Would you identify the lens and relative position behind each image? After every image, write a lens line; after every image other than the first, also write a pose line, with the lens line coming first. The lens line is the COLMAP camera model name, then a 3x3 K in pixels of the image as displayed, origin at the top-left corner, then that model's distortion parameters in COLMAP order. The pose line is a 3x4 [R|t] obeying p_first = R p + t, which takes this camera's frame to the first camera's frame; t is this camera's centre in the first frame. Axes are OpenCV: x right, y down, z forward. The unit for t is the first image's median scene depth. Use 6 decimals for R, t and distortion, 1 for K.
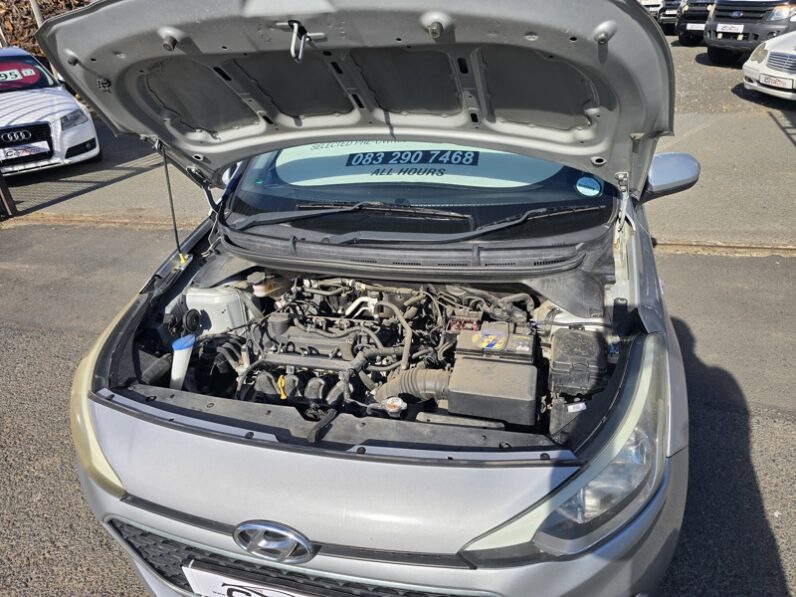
lens RADIAL K [[534.0, 0, 404.0], [0, 534.0, 302.6], [0, 0, 1]] dist [0.056849, -0.059699]
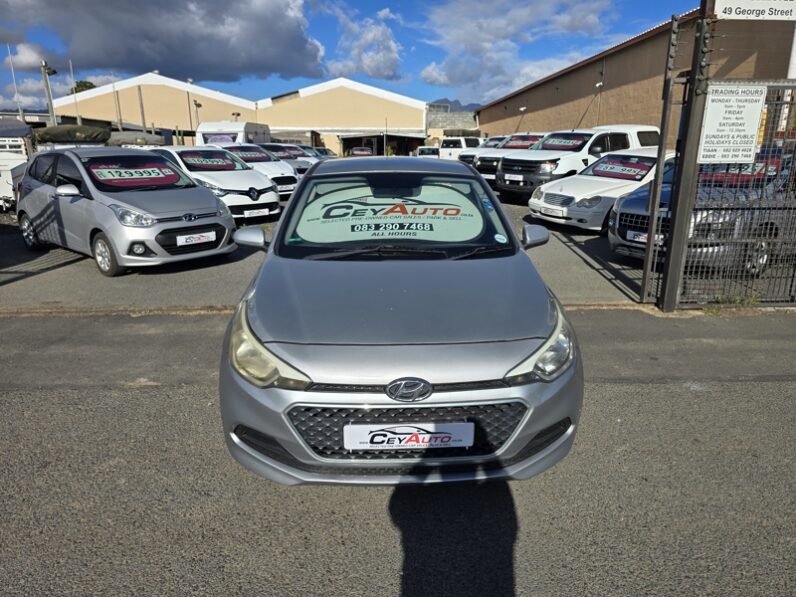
lens RADIAL K [[525.0, 0, 398.0], [0, 525.0, 298.5], [0, 0, 1]] dist [0.057341, -0.050443]
pose [[0.952535, -0.020546, 0.303735, -0.119618], [0.090588, 0.971654, -0.218364, 0.075911], [-0.290638, 0.235514, 0.927395, -0.112826]]
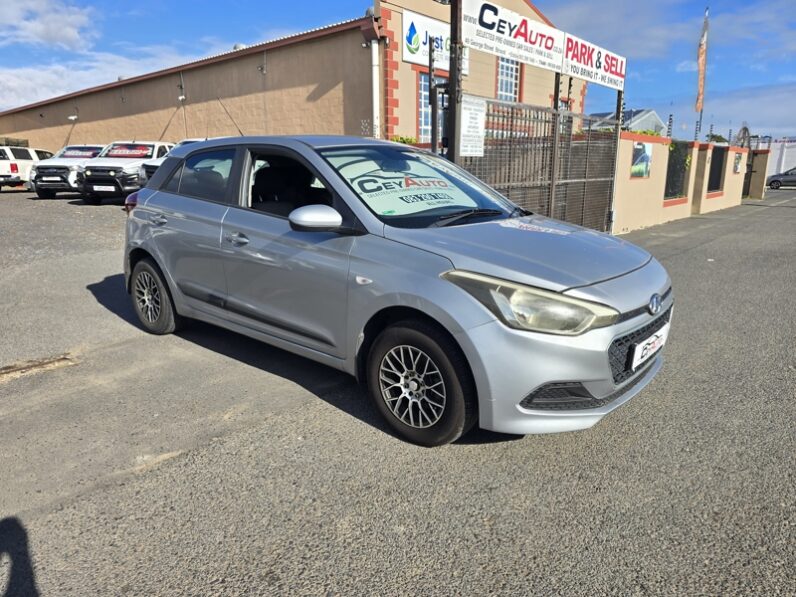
lens RADIAL K [[525.0, 0, 398.0], [0, 525.0, 298.5], [0, 0, 1]] dist [0.057341, -0.050443]
pose [[0.444878, -0.153752, 0.882294, -0.384869], [0.405869, 0.912794, -0.045583, 0.012043], [-0.798344, 0.378375, 0.468486, 0.114728]]
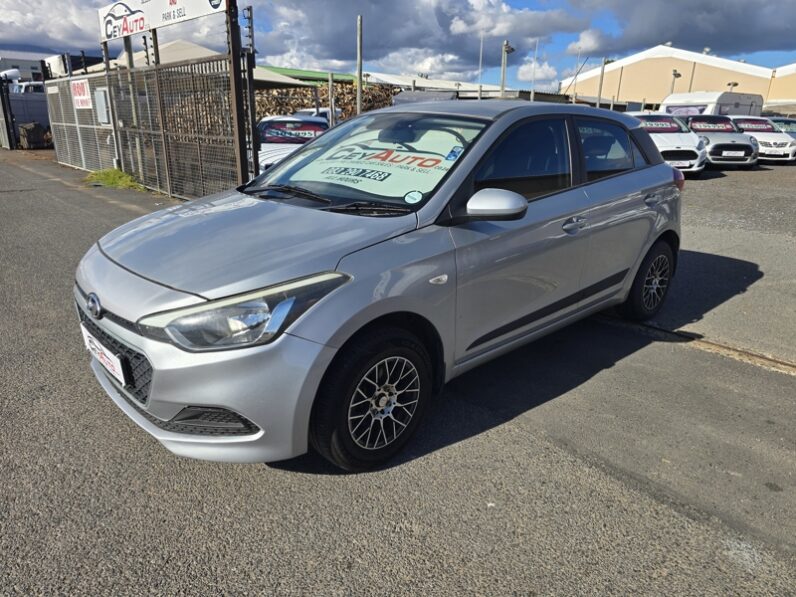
lens RADIAL K [[525.0, 0, 398.0], [0, 525.0, 298.5], [0, 0, 1]] dist [0.057341, -0.050443]
pose [[0.849586, 0.241242, -0.469047, 0.223367], [-0.315037, 0.945317, -0.084428, 0.034109], [0.423030, 0.219496, 0.879128, -0.030214]]
